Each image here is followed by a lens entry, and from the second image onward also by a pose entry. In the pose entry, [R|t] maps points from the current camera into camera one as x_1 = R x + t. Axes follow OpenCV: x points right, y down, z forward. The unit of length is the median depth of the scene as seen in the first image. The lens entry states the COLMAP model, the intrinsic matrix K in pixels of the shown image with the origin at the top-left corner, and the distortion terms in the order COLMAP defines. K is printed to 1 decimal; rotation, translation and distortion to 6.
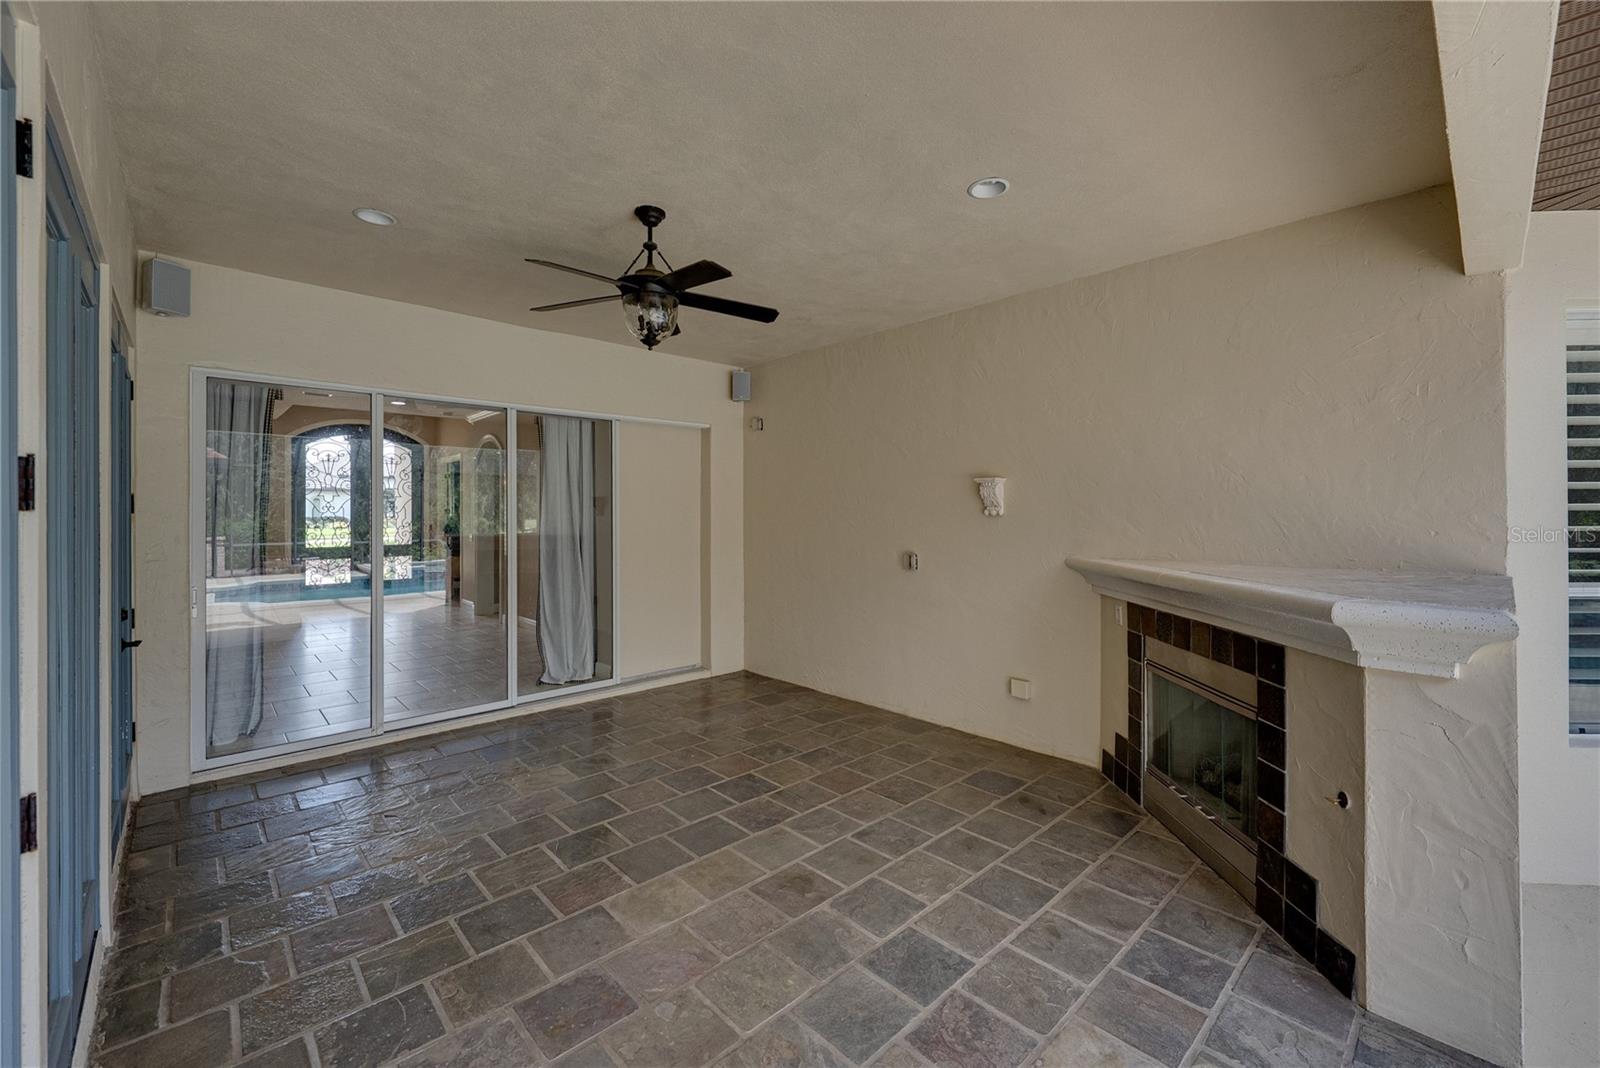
lens RADIAL K [[621.6, 0, 795.8], [0, 621.6, 511.3], [0, 0, 1]] dist [-0.001535, -0.000134]
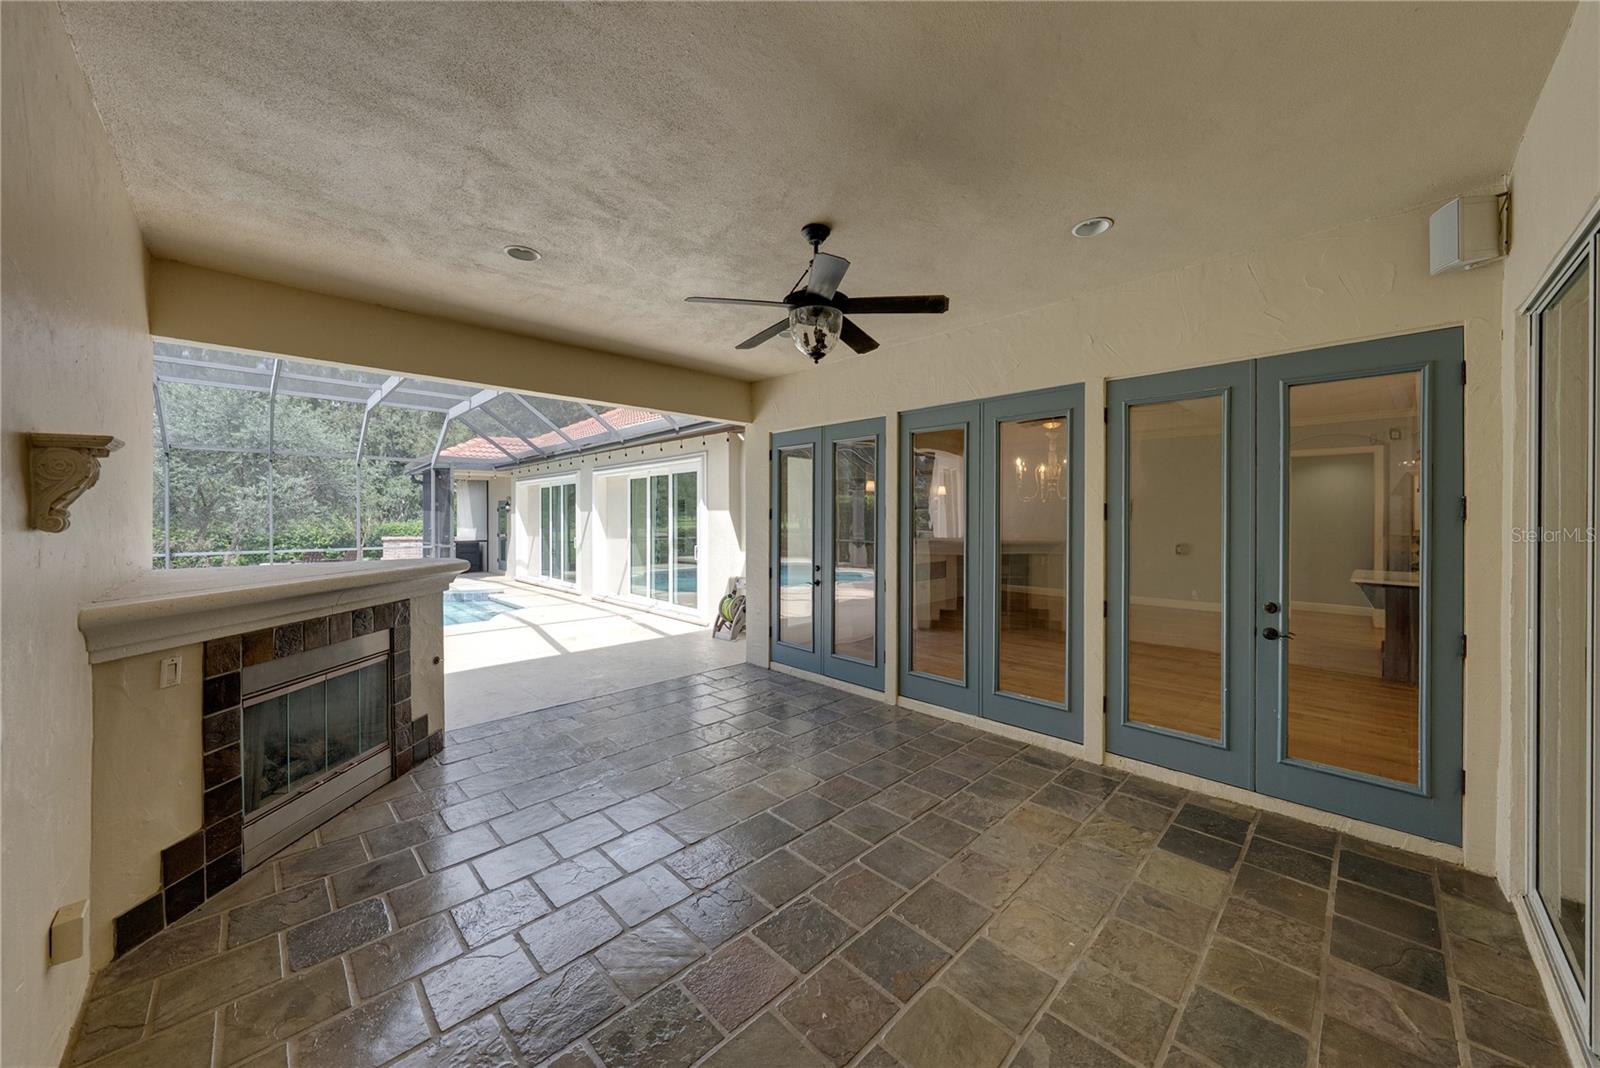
lens RADIAL K [[585.0, 0, 809.5], [0, 585.0, 518.7], [0, 0, 1]] dist [-0.005952, -0.000047]
pose [[-0.999637, -0.000350, -0.026922, -0.170833], [-0.000418, 0.999997, 0.002495, -0.001631], [0.026921, 0.002505, -0.999634, 1.740592]]
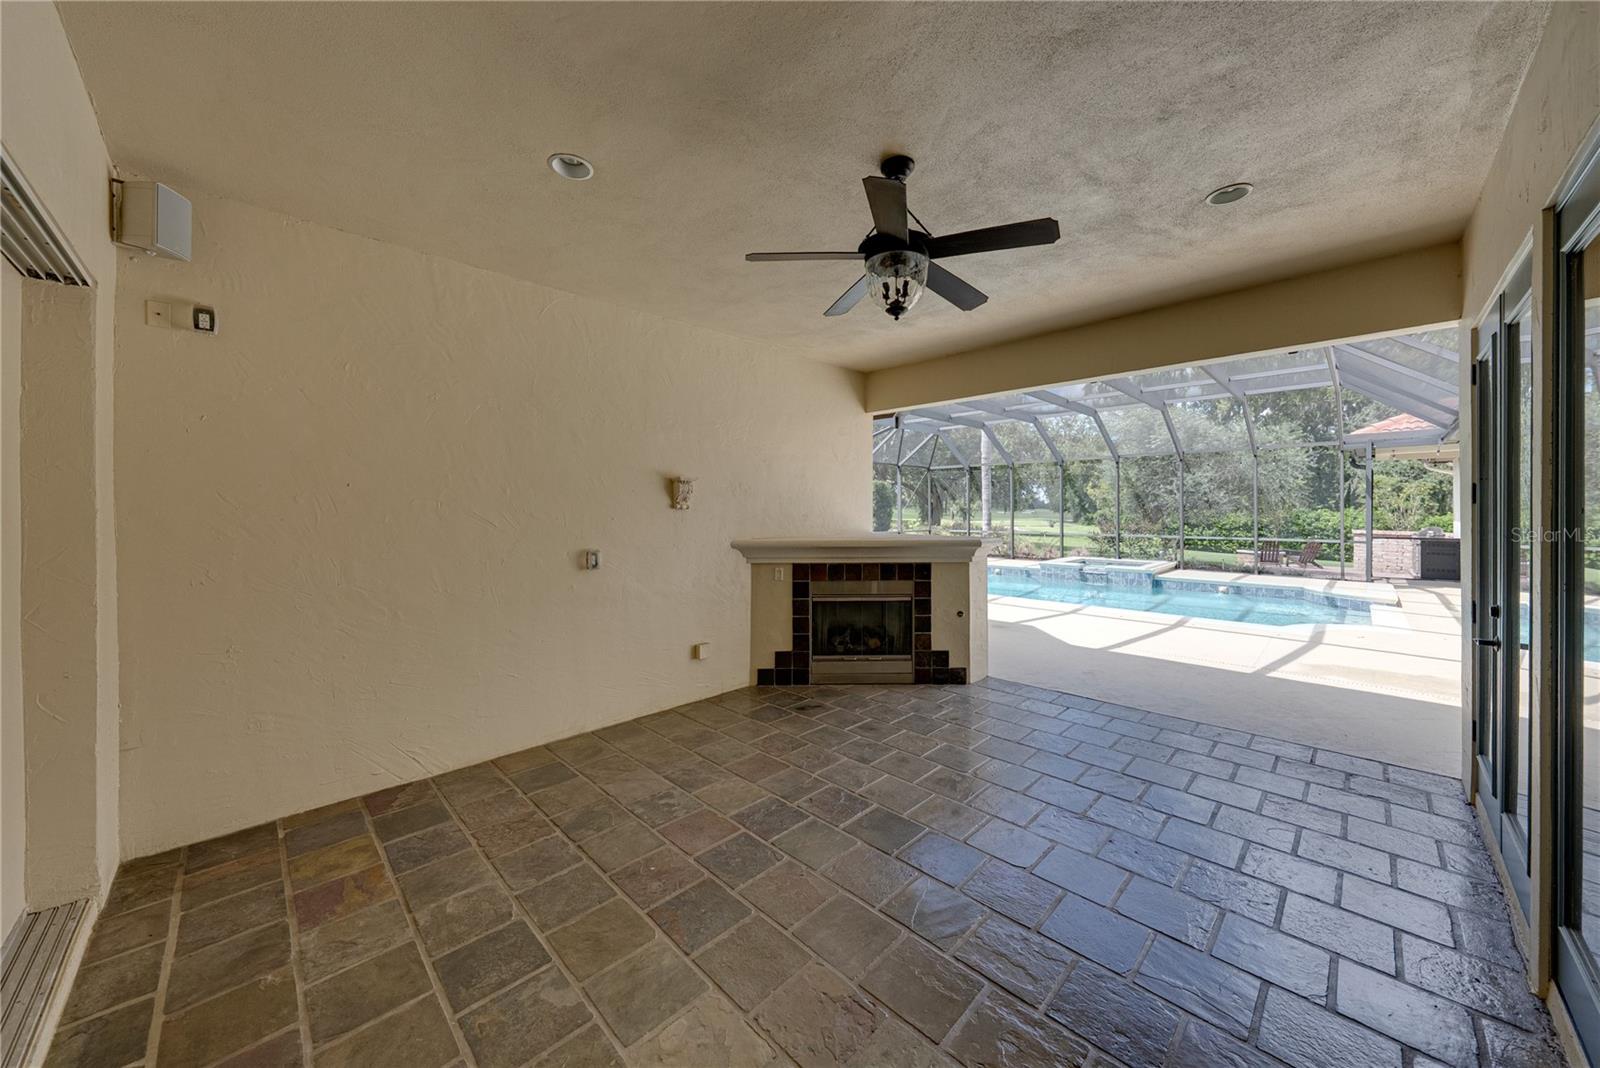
lens RADIAL K [[567.7, 0, 798.4], [0, 567.7, 514.4], [0, 0, 1]] dist [-0.002262, -0.000106]
pose [[-0.004214, -0.007695, 0.999962, -0.921050], [0.000179, 0.999970, 0.007696, 0.011545], [-0.999991, 0.000211, -0.004212, 1.009363]]
